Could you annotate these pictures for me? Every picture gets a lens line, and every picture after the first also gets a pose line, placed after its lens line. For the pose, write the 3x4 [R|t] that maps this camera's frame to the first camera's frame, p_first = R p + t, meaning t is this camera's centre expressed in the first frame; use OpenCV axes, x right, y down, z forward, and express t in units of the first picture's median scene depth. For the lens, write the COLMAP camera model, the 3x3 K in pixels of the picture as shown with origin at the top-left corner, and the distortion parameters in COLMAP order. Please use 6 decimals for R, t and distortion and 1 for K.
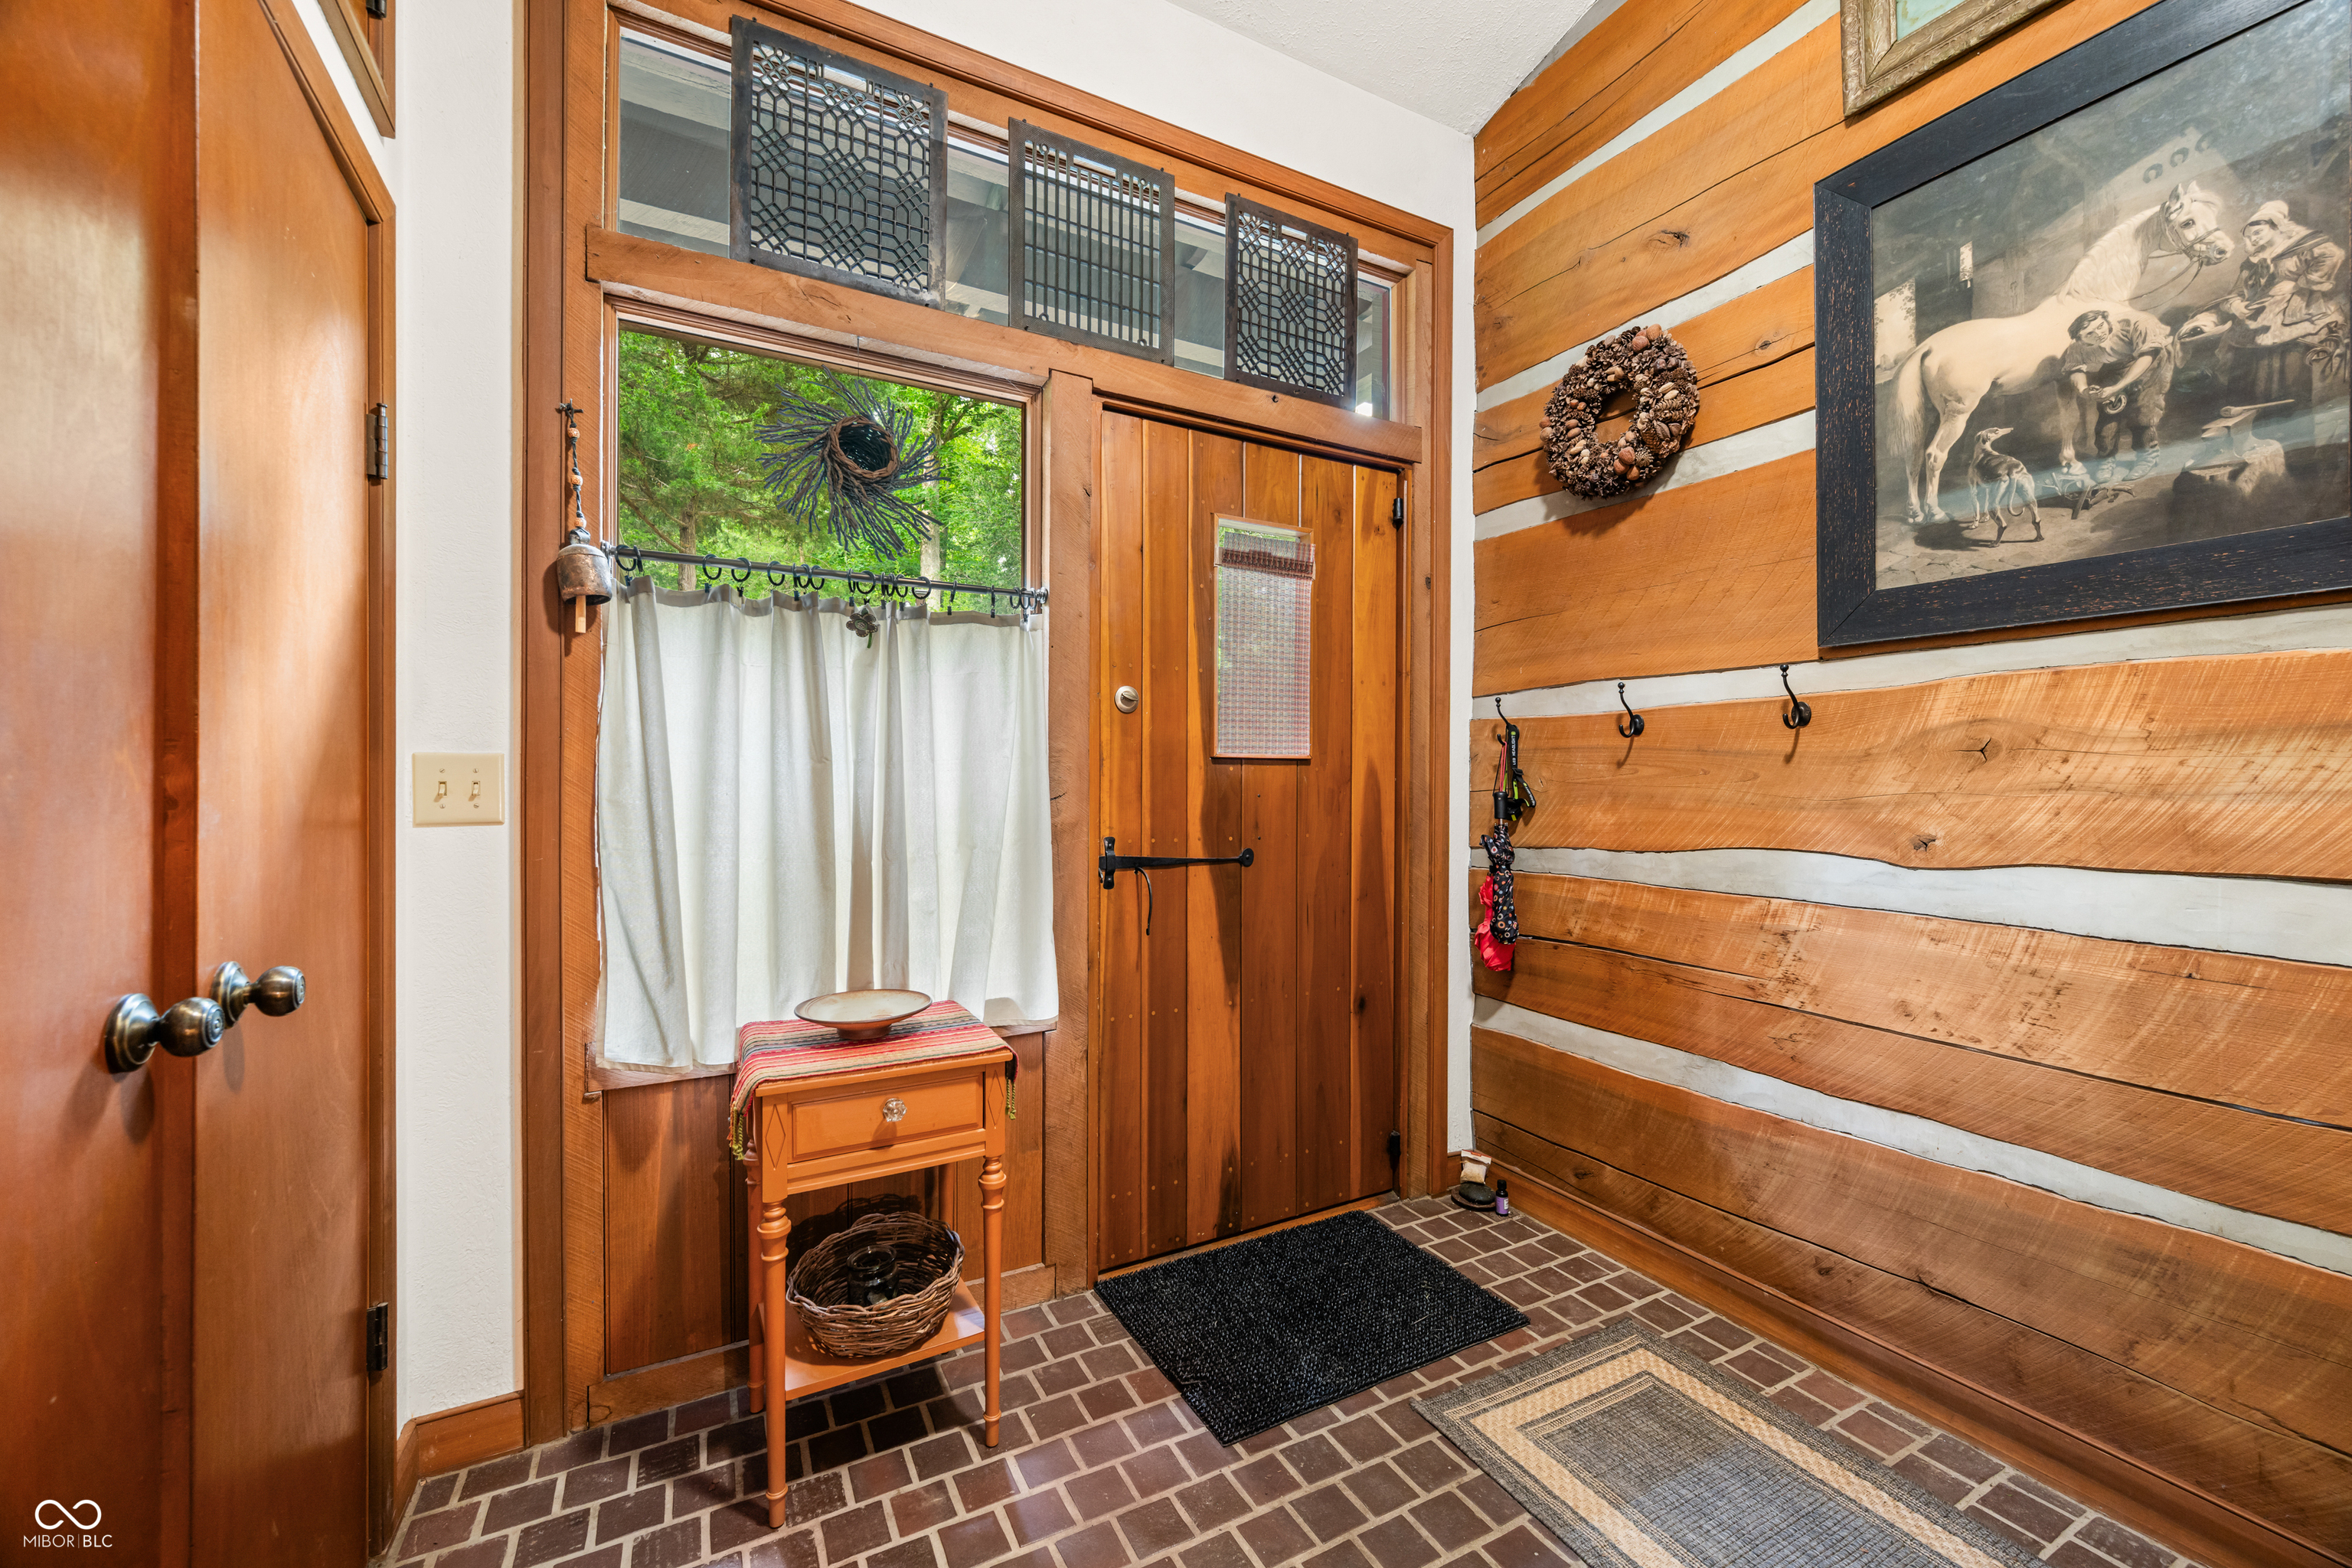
lens RADIAL K [[925.7, 0, 1175.7], [0, 925.7, 776.9], [0, 0, 1]] dist [-0.002327, 0.000001]
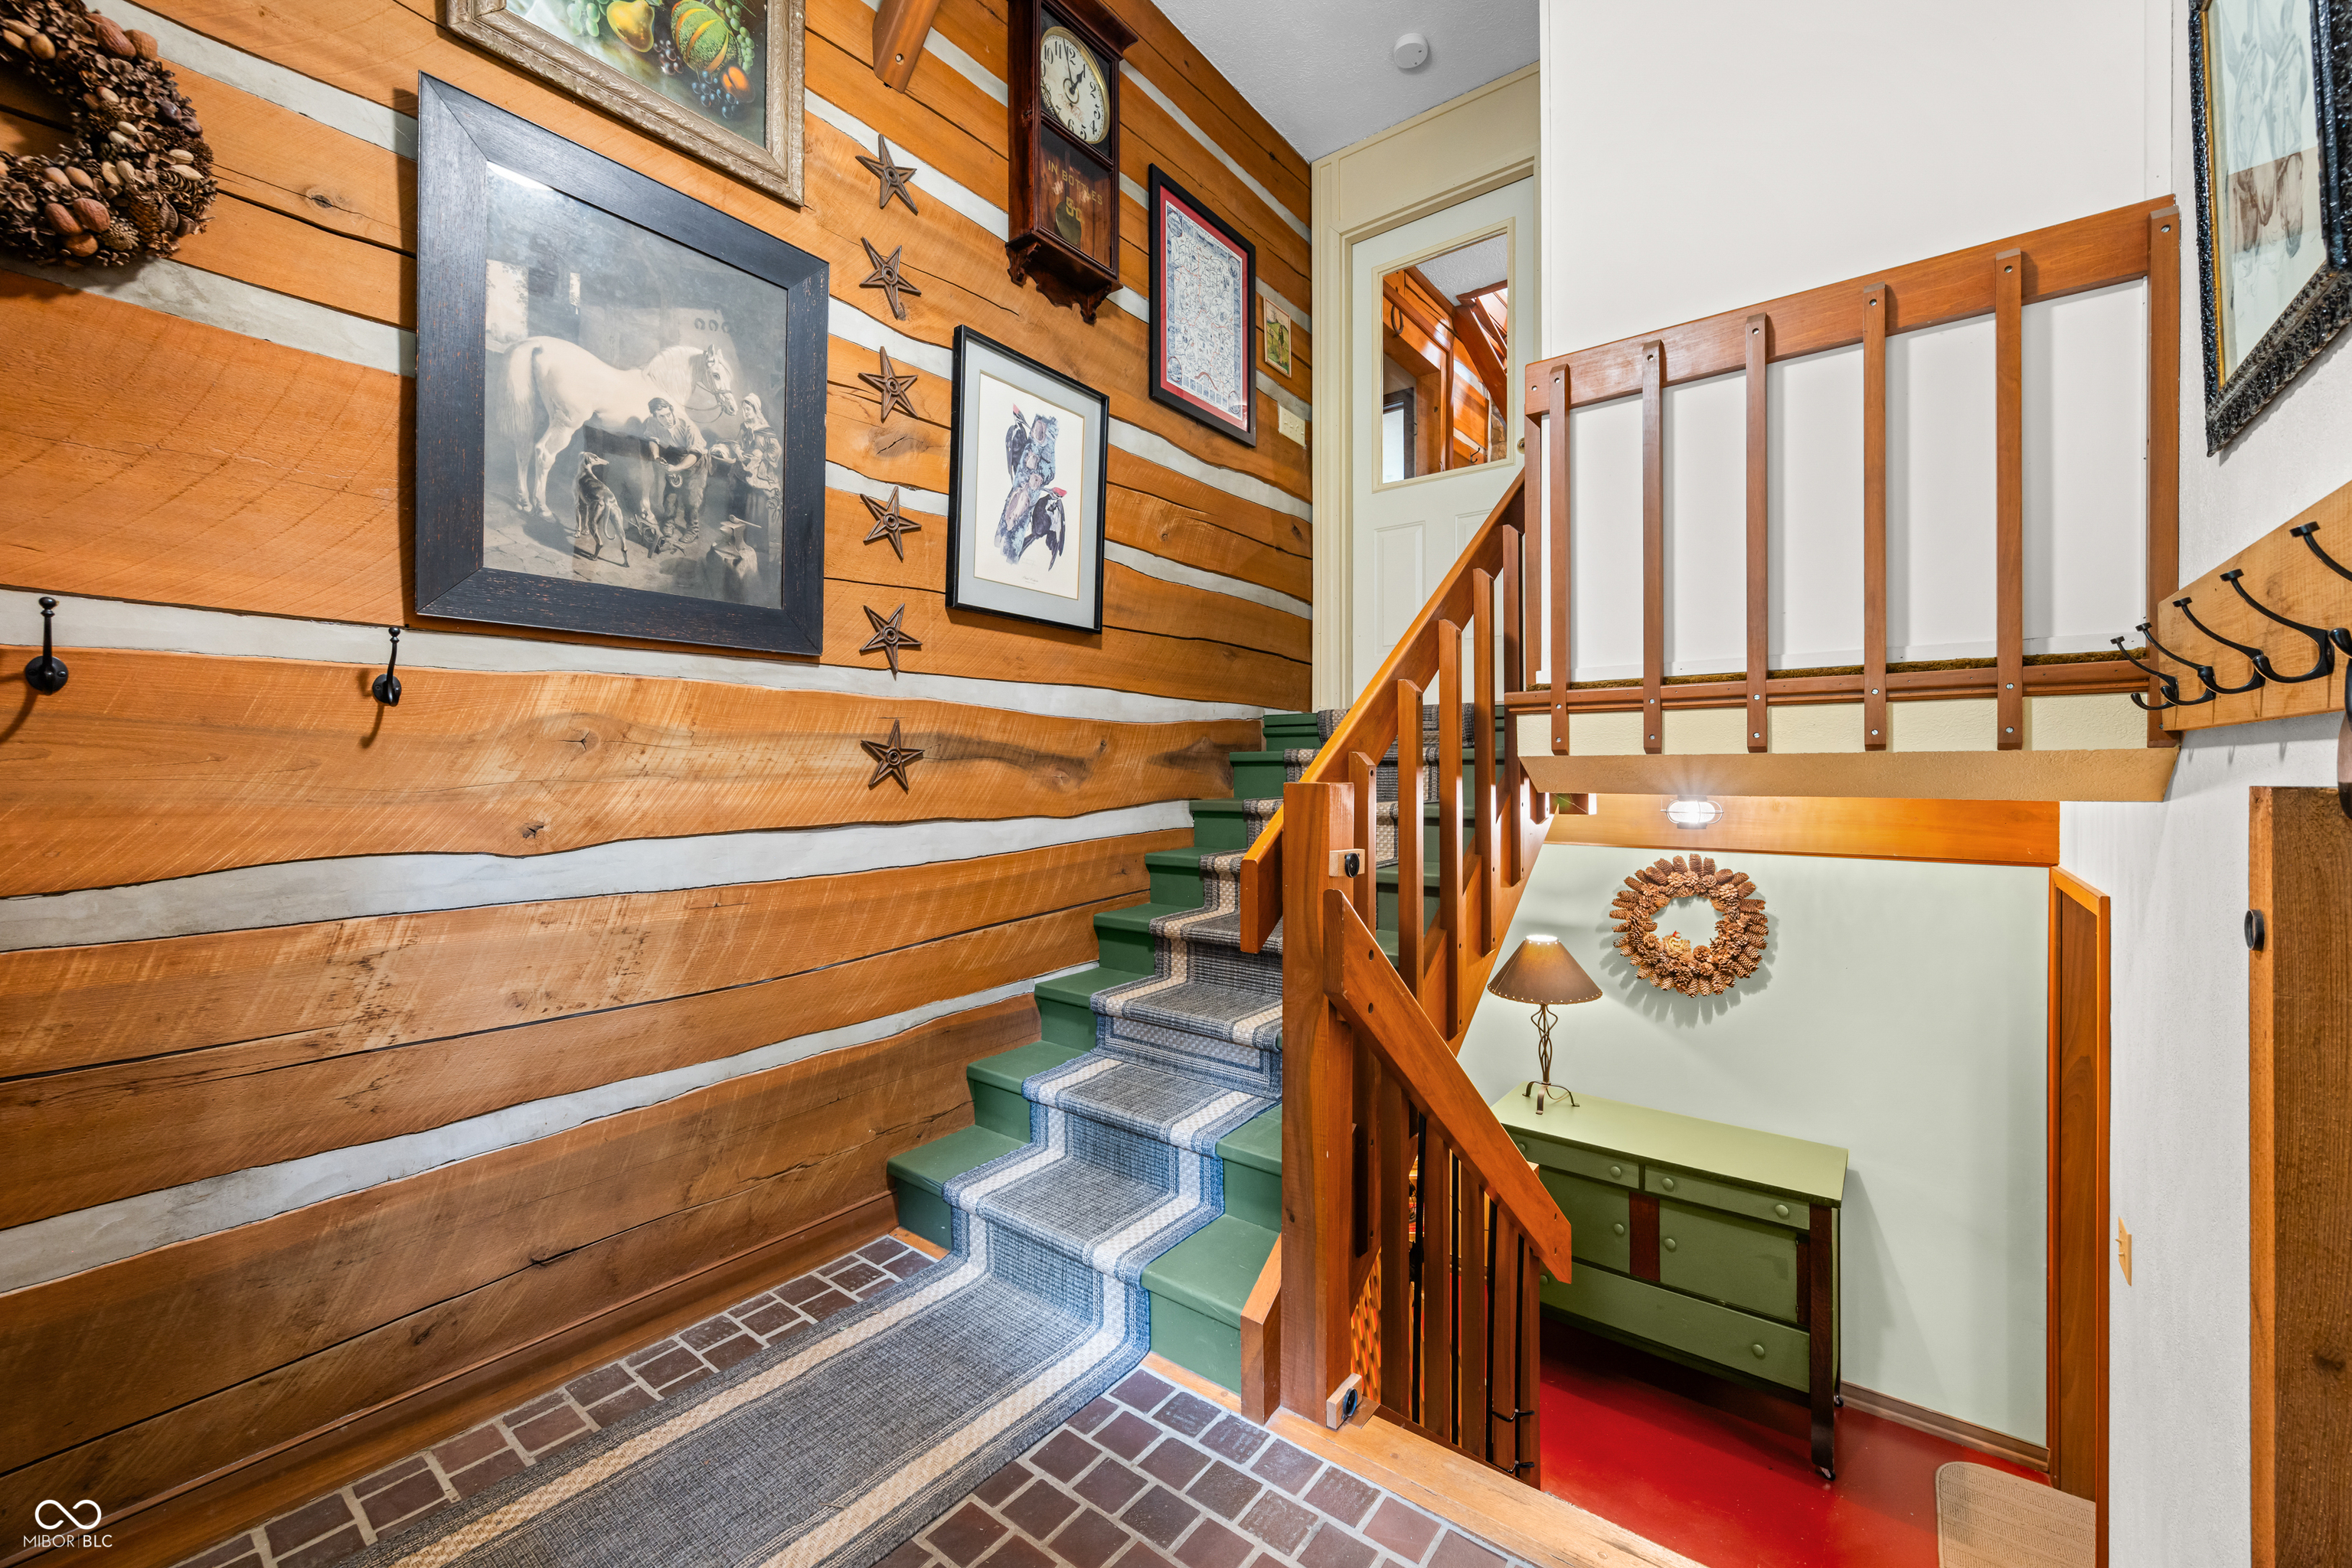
lens RADIAL K [[925.7, 0, 1174.0], [0, 925.7, 773.2], [0, 0, 1]] dist [-0.002327, 0.000001]
pose [[-0.406267, -0.004037, 0.913746, -0.406932], [0.000769, 0.999988, 0.004760, 0.004544], [-0.913754, 0.002636, -0.406259, 0.774474]]
